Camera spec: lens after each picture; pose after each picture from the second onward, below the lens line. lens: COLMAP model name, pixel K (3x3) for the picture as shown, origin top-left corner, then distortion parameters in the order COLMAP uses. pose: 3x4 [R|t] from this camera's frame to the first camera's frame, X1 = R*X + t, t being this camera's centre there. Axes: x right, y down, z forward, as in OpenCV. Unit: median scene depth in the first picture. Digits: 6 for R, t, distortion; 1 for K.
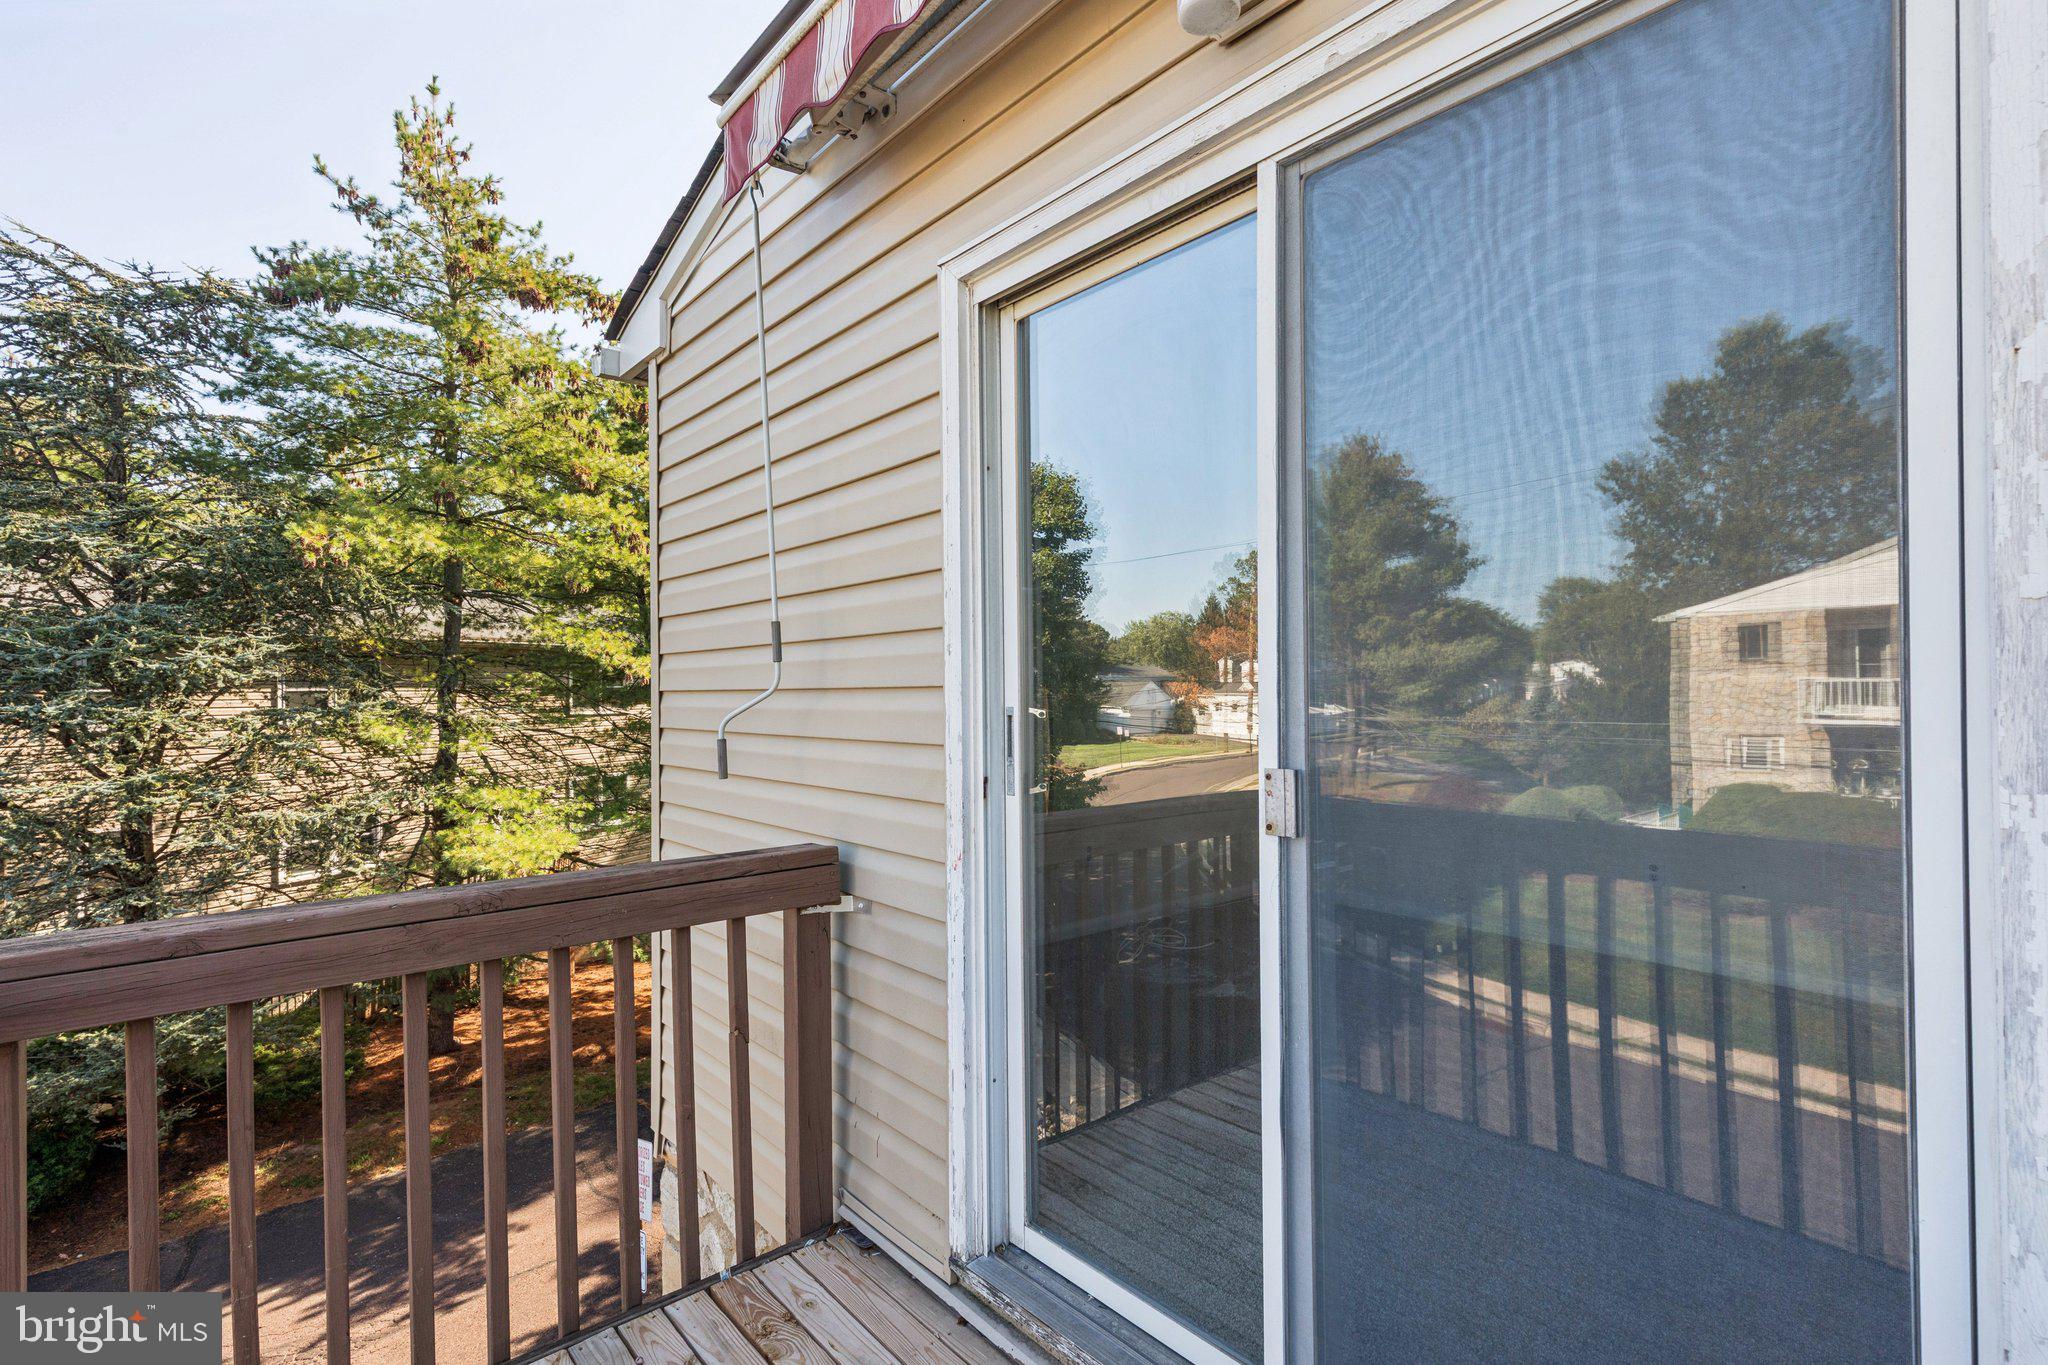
lens RADIAL K [[946.2, 0, 1024.0], [0, 946.2, 682.5], [0, 0, 1]] dist [0.002921, 0.000049]
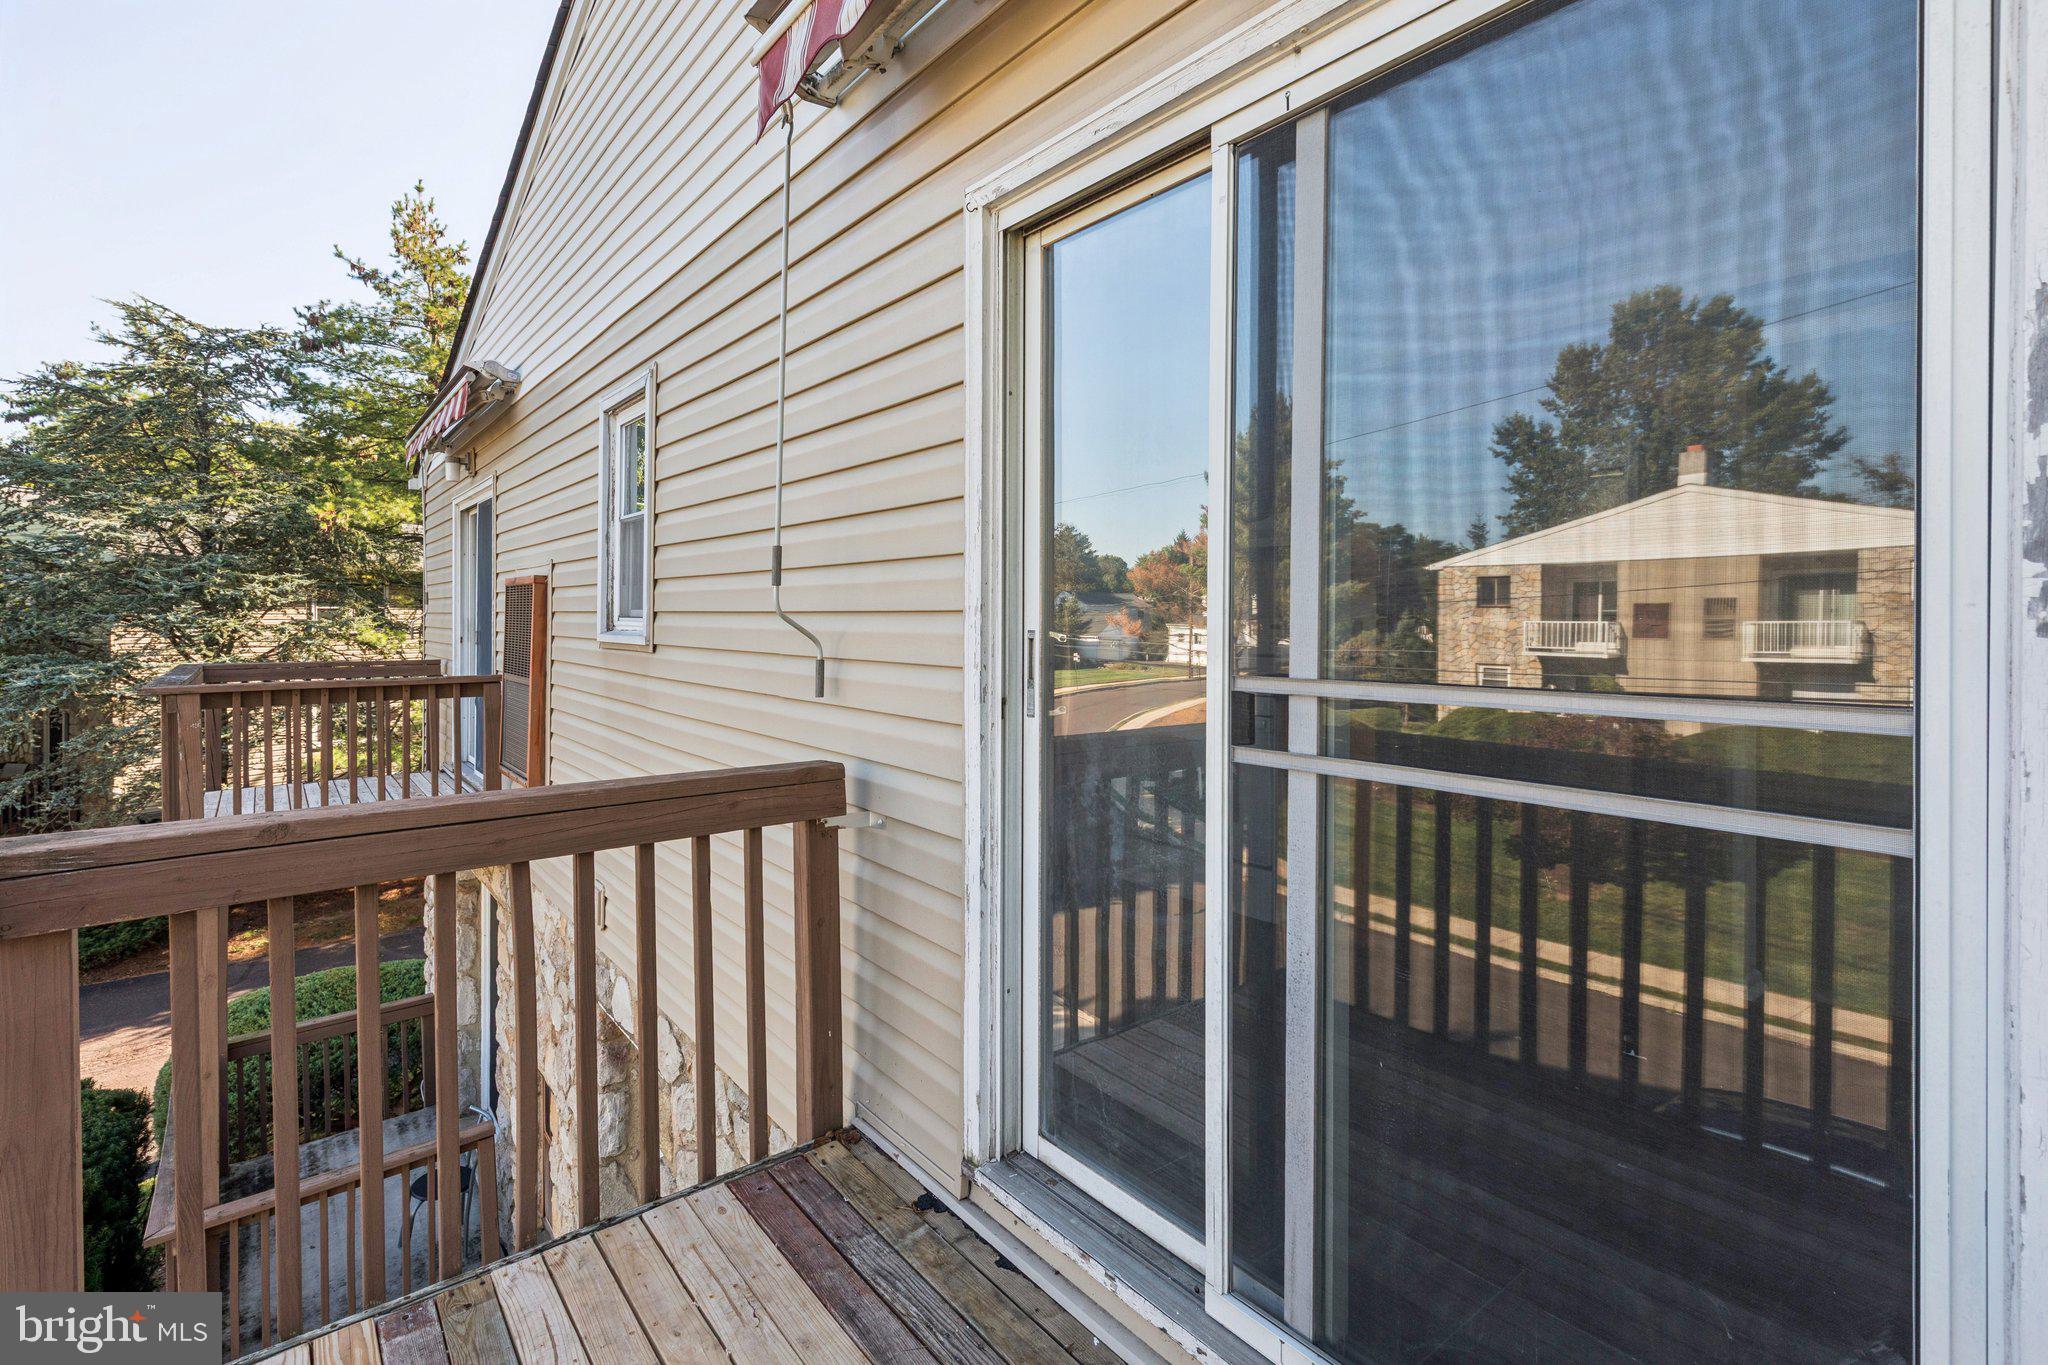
lens RADIAL K [[936.7, 0, 1024.4], [0, 936.7, 623.3], [0, 0, 1]] dist [0.005421, 0.000068]
pose [[0.999345, 0.020717, -0.029681, 0.069988], [-0.020237, 0.999661, 0.016395, -0.002597], [0.030011, -0.015784, 0.999425, -0.080891]]
